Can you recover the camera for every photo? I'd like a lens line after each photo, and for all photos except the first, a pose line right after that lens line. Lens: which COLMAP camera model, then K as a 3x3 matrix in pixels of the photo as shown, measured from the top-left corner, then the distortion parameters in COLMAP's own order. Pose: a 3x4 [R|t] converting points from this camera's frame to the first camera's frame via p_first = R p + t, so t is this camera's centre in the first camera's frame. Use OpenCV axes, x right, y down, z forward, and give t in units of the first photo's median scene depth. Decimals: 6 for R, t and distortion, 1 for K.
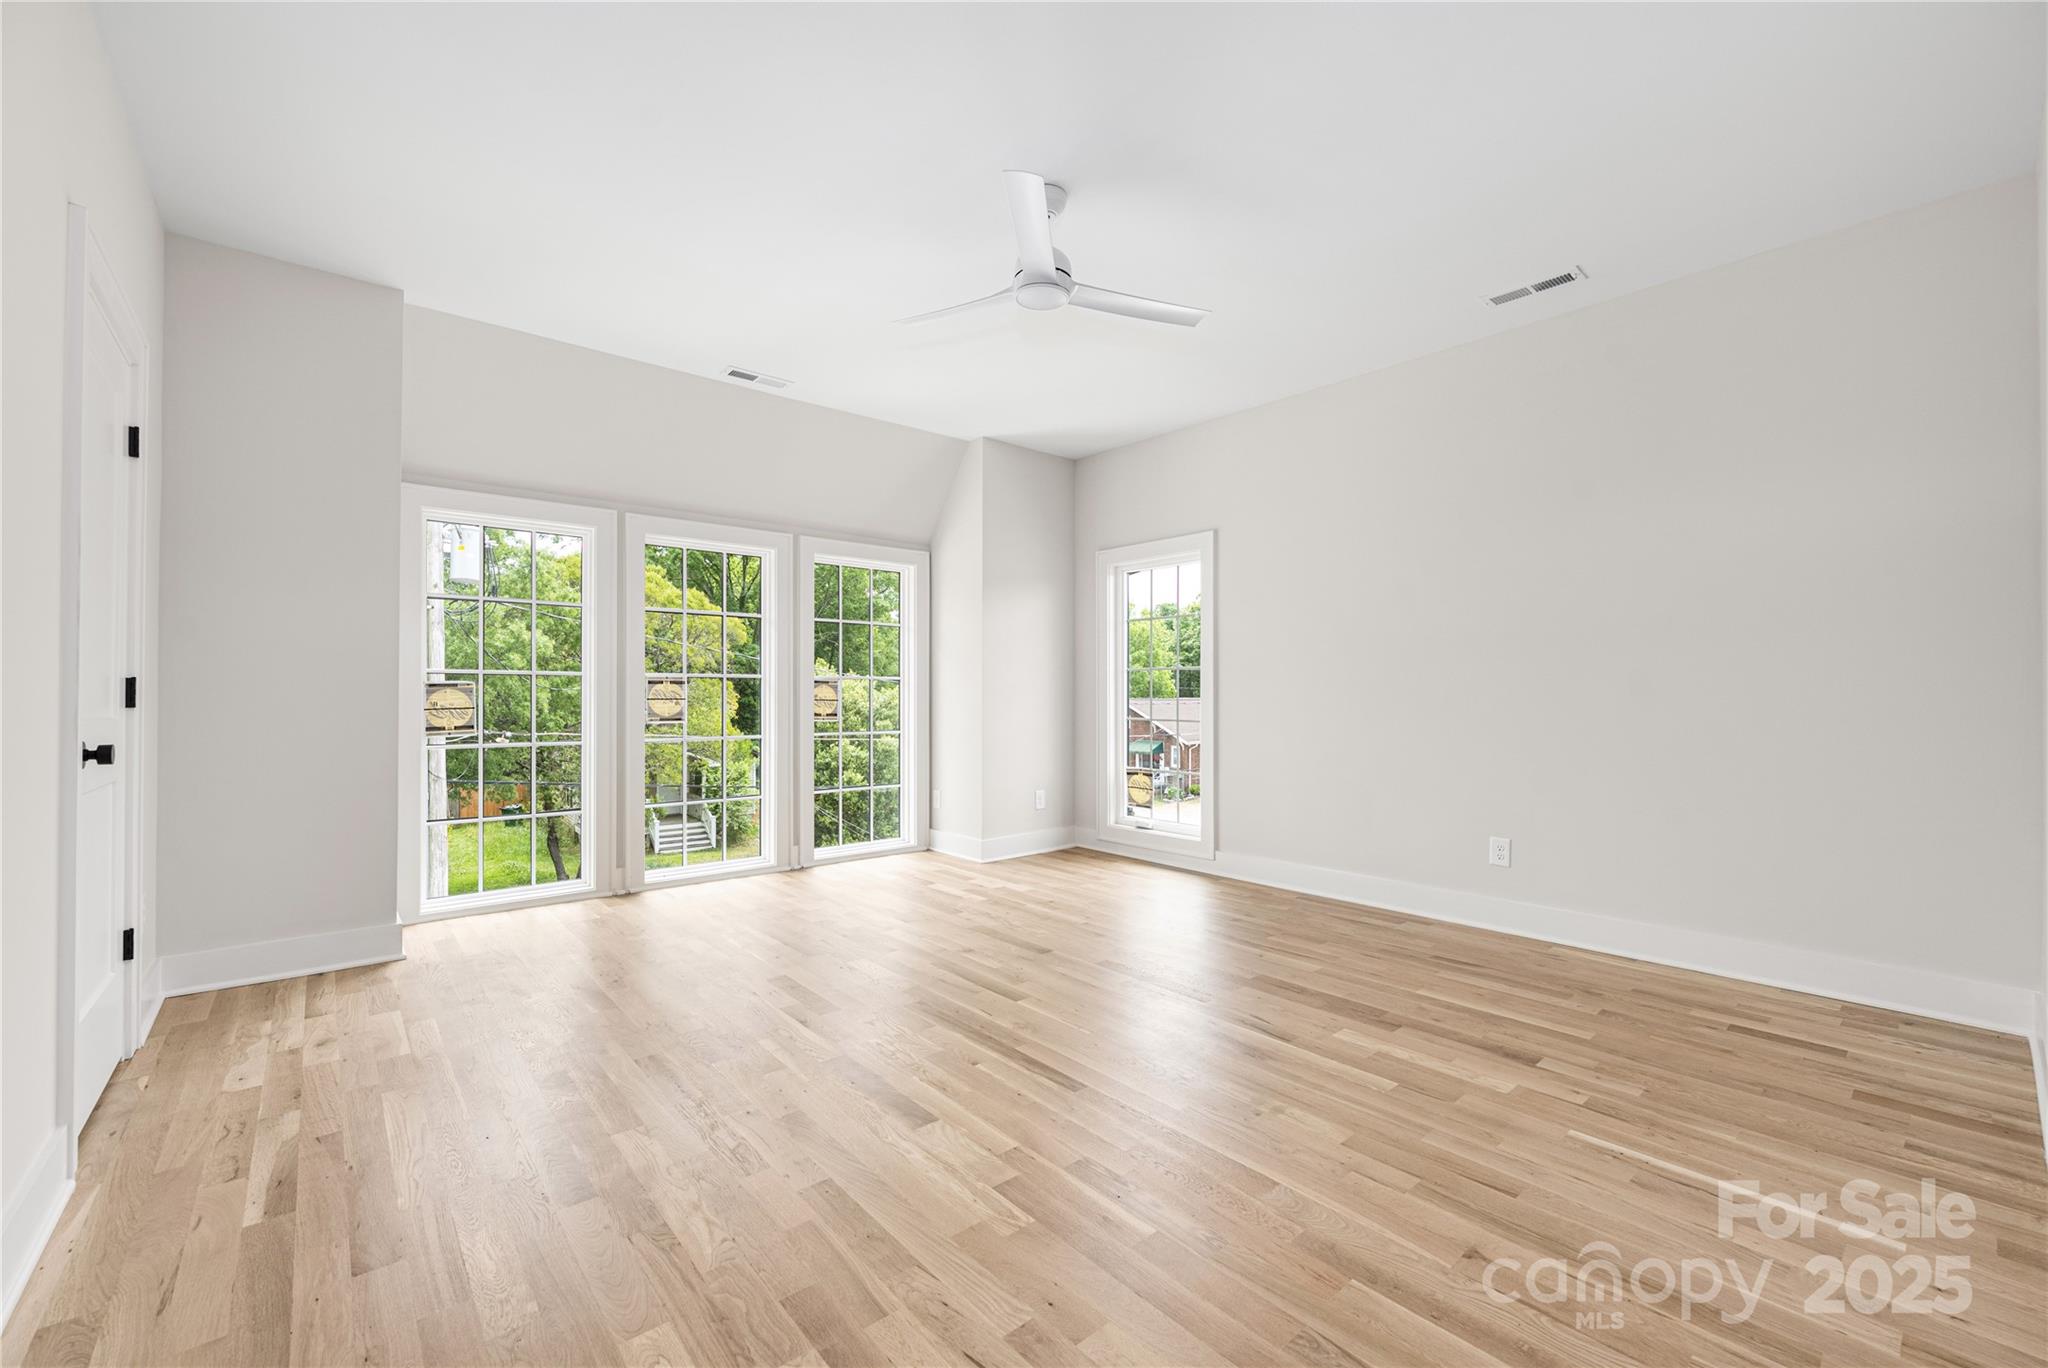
lens RADIAL K [[815.8, 0, 1014.1], [0, 815.8, 686.5], [0, 0, 1]] dist [-0.018213, -0.000042]
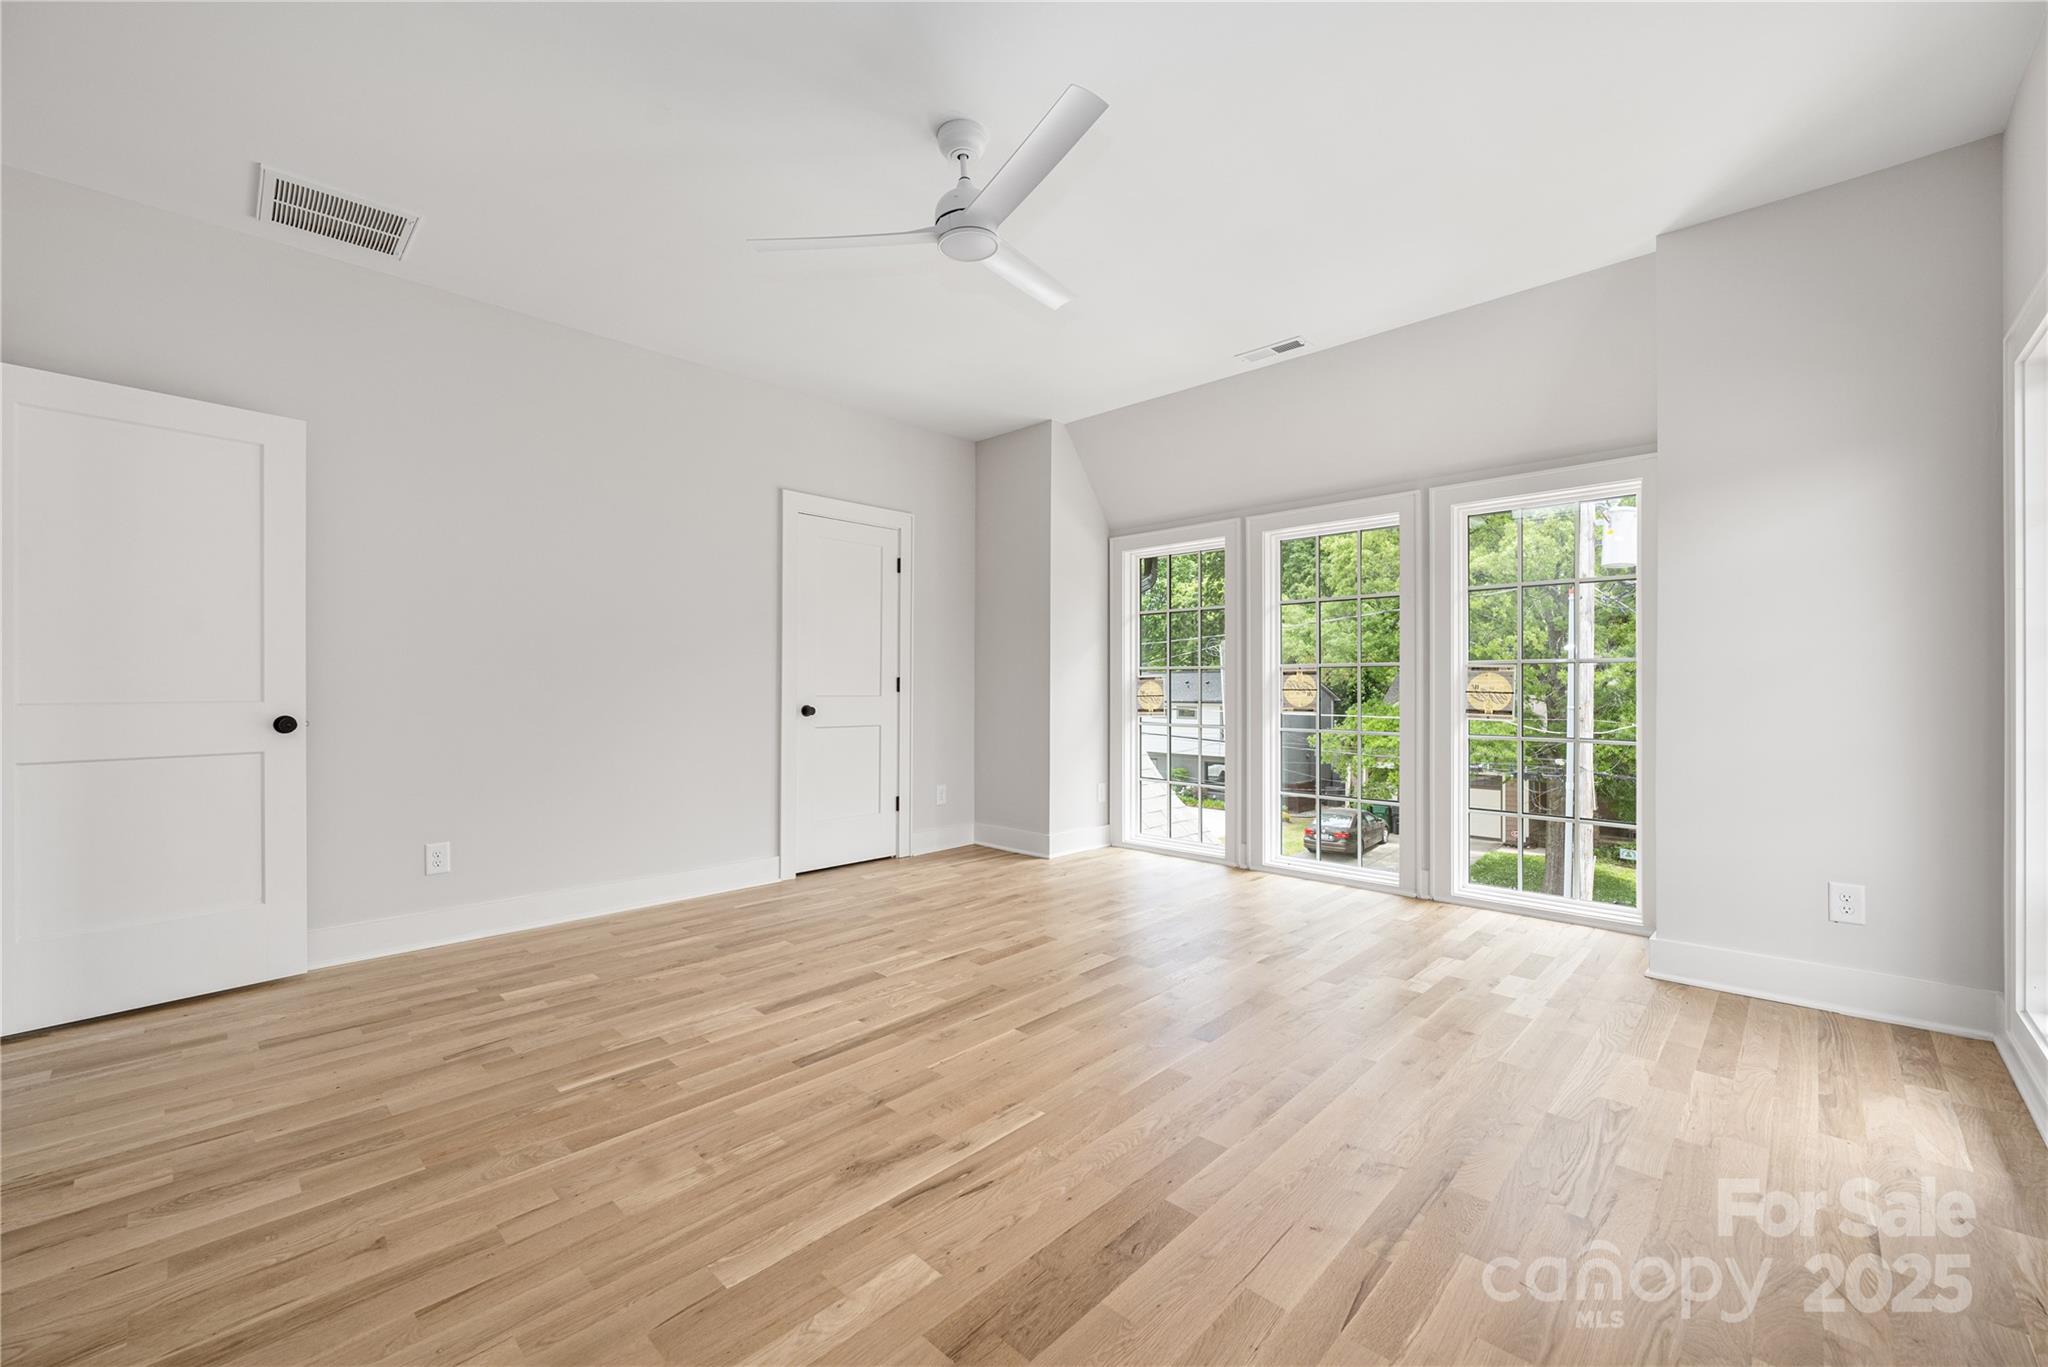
lens RADIAL K [[822.5, 0, 1021.4], [0, 822.5, 688.7], [0, 0, 1]] dist [-0.004010, -0.000303]
pose [[0.104924, 0.002888, -0.994476, 1.037259], [0.011885, 0.999921, 0.004157, 0.011392], [0.994409, -0.012256, 0.104881, 1.056393]]
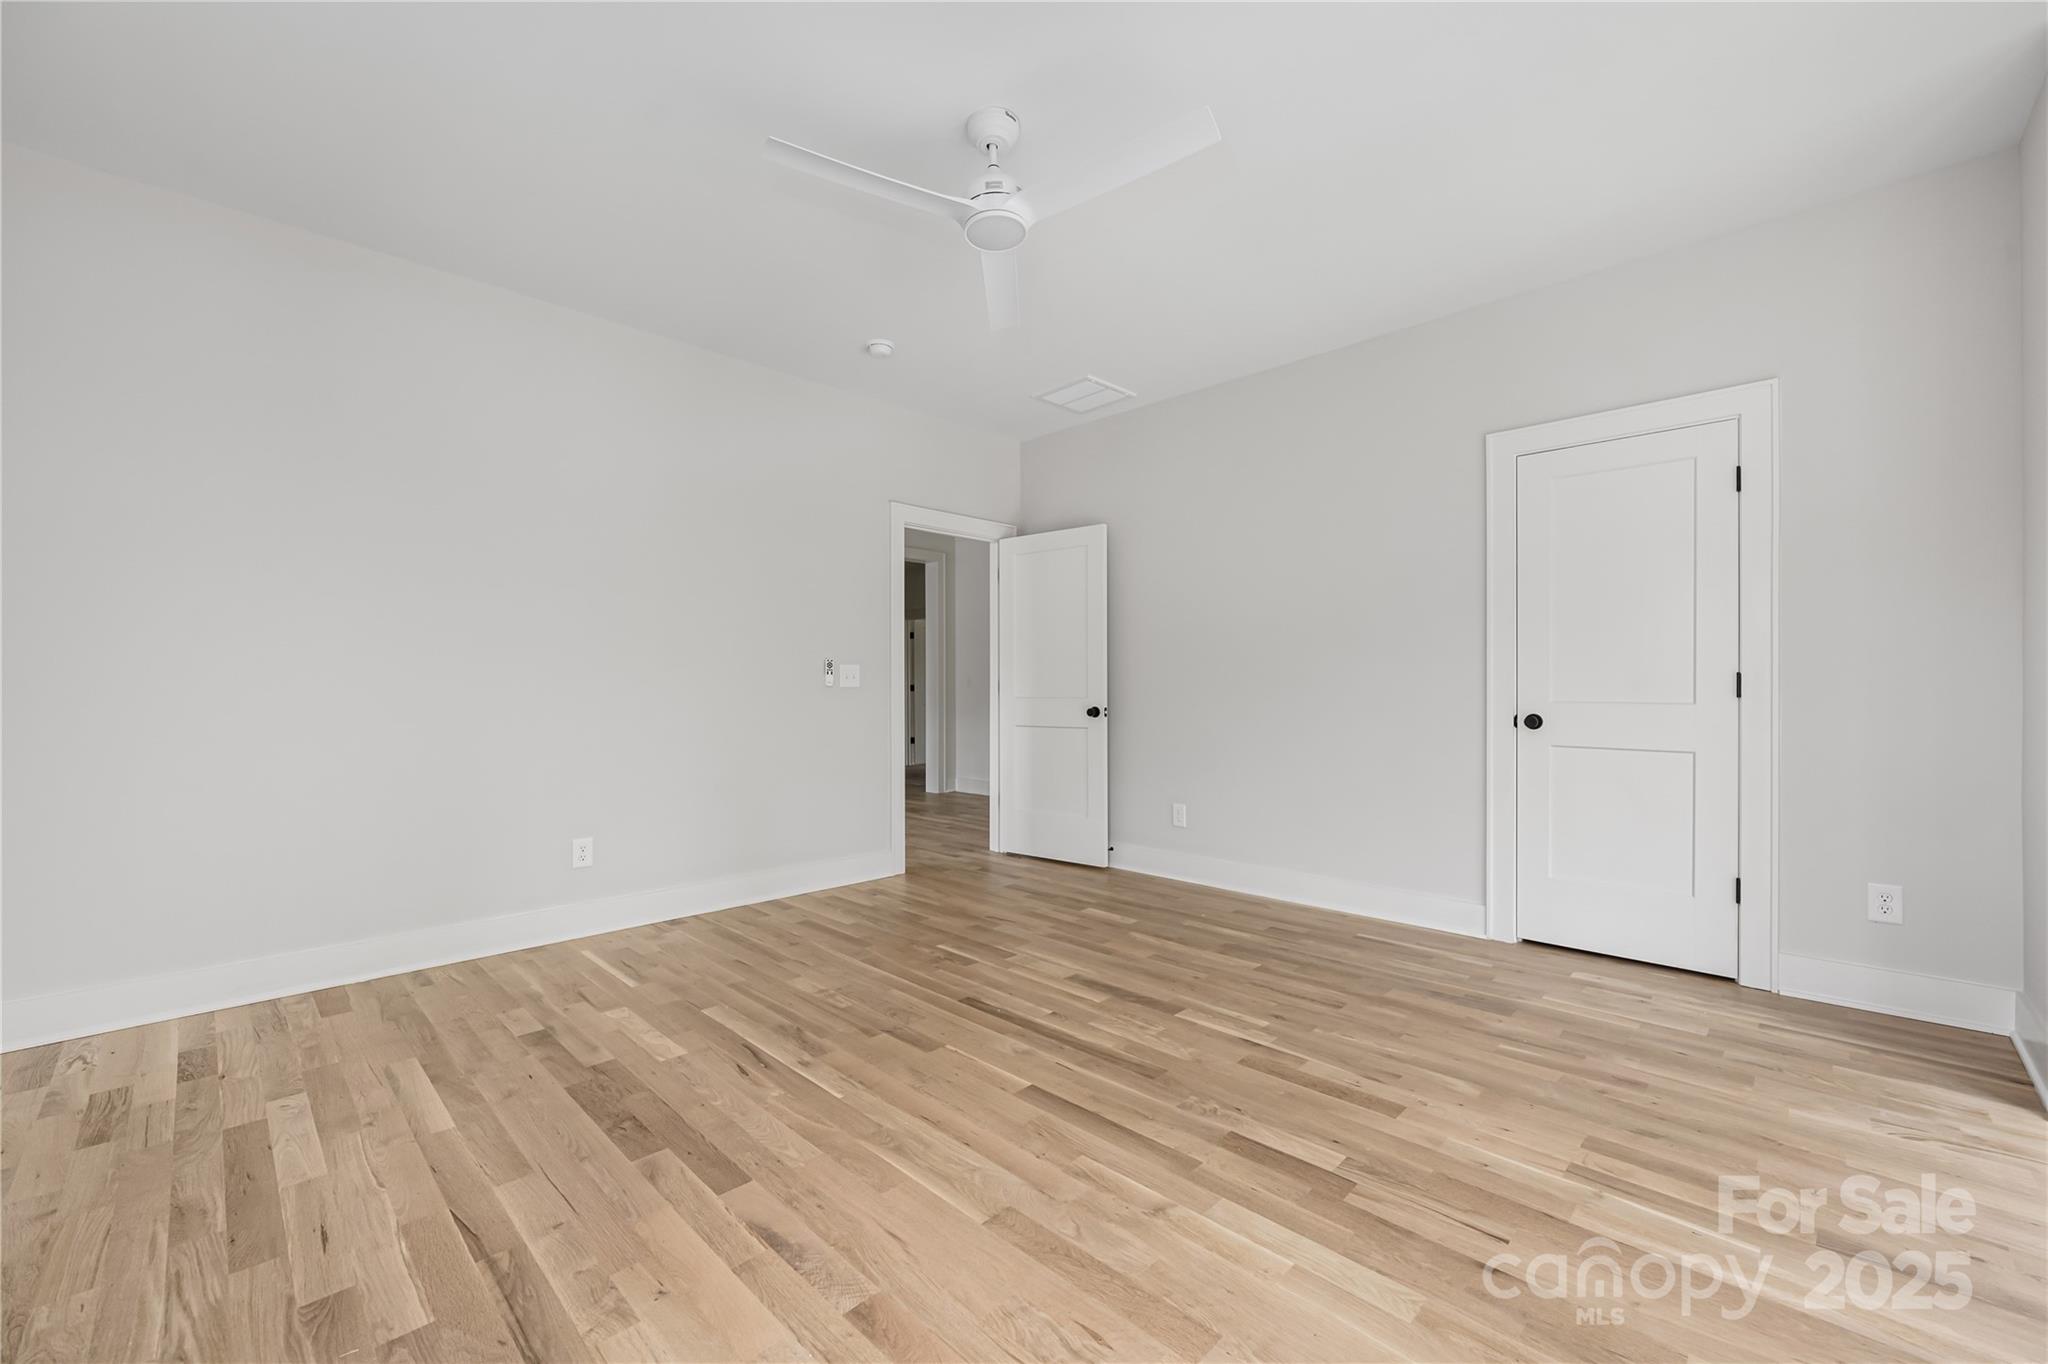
lens RADIAL K [[822.5, 0, 1021.4], [0, 822.5, 687.2], [0, 0, 1]] dist [-0.004010, -0.000303]
pose [[-0.995852, 0.002495, -0.090957, 0.096243], [0.003666, 0.999912, -0.012712, 0.020441], [0.090917, -0.012992, -0.995774, 2.057263]]
